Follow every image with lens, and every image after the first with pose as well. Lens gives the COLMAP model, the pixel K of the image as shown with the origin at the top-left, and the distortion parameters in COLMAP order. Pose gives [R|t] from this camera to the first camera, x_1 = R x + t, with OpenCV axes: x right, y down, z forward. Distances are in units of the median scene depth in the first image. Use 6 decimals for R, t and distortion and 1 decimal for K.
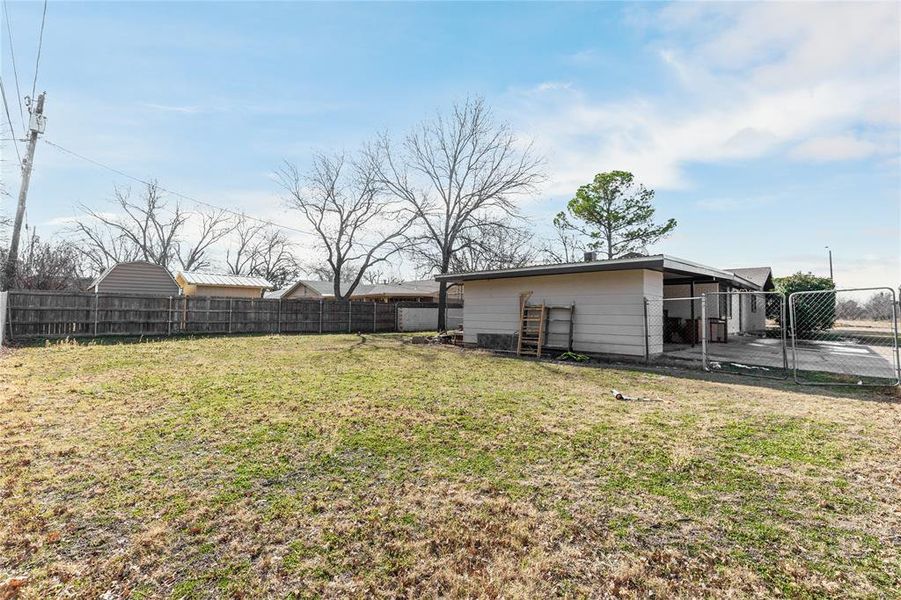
lens RADIAL K [[393.6, 0, 446.2], [0, 393.6, 298.9], [0, 0, 1]] dist [-0.000909, 0.000020]
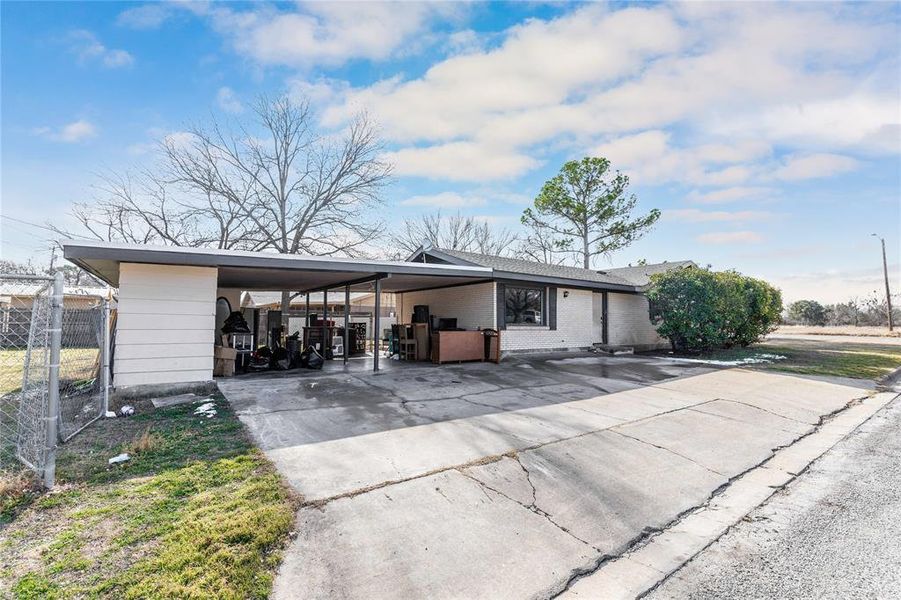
lens RADIAL K [[393.6, 0, 446.2], [0, 393.6, 298.9], [0, 0, 1]] dist [-0.000909, 0.000020]
pose [[0.986958, -0.019799, -0.159757, 0.257464], [0.016711, 0.999647, -0.020647, 0.001683], [0.160109, 0.017707, 0.986940, 0.088903]]
